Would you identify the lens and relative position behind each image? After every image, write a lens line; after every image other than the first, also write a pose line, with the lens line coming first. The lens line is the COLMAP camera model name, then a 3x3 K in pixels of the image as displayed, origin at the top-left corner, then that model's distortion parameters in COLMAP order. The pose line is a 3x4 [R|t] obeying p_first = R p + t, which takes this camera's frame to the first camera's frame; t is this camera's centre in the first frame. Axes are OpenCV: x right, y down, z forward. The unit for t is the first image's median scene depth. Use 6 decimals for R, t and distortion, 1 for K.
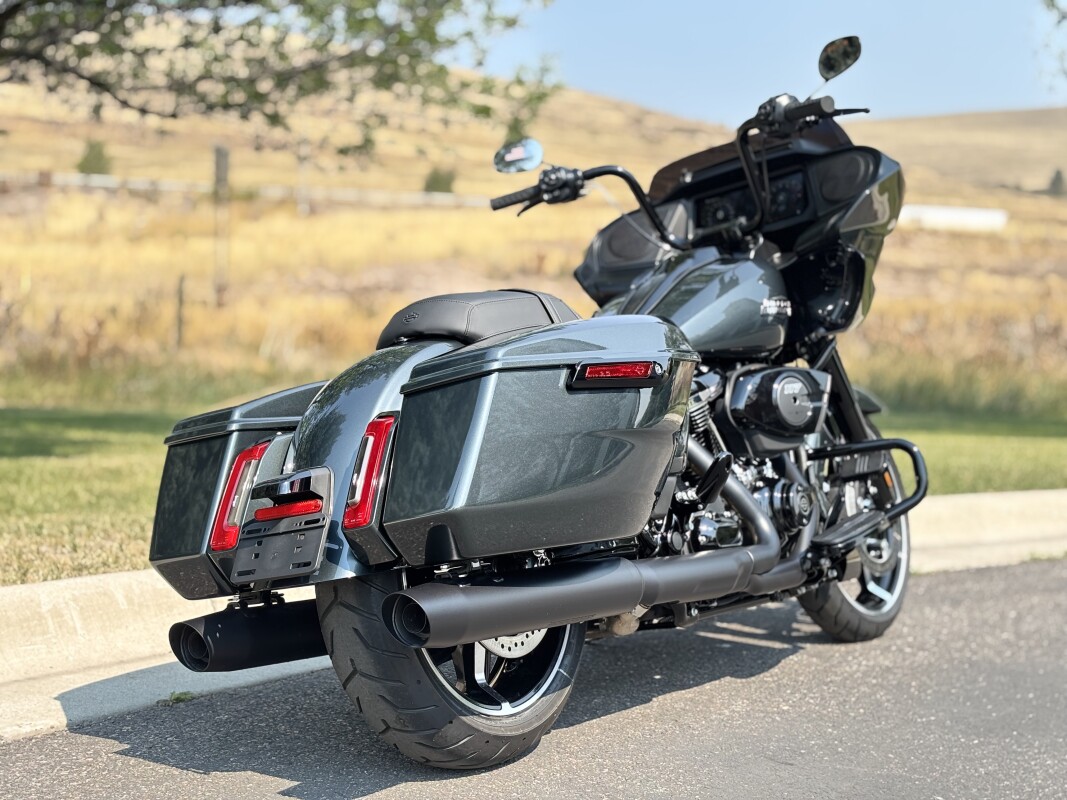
lens RADIAL K [[1567.1, 0, 514.8], [0, 1567.1, 400.0], [0, 0, 1]] dist [0.170207, -0.727421]
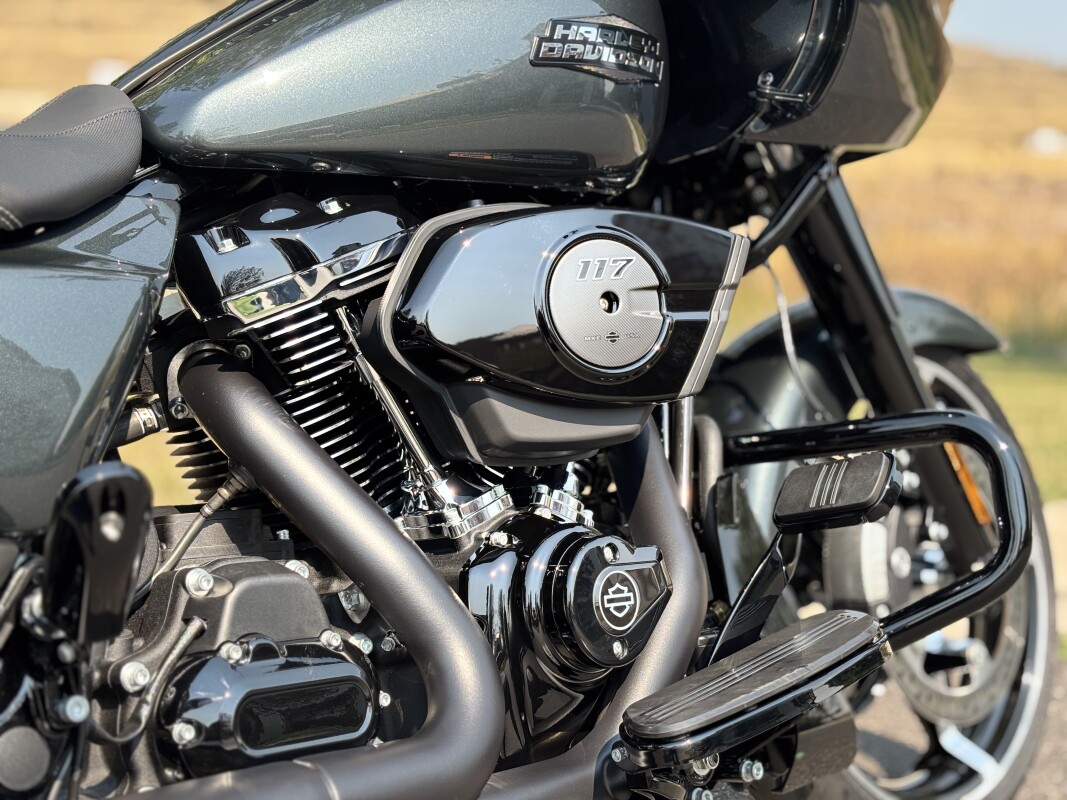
lens RADIAL K [[1567.1, 0, 514.8], [0, 1567.1, 400.0], [0, 0, 1]] dist [0.170207, -0.727421]
pose [[0.983214, 0.020623, -0.181285, 0.211634], [-0.014149, 0.999218, 0.036934, 0.008988], [0.181905, -0.033749, 0.982737, 0.625846]]
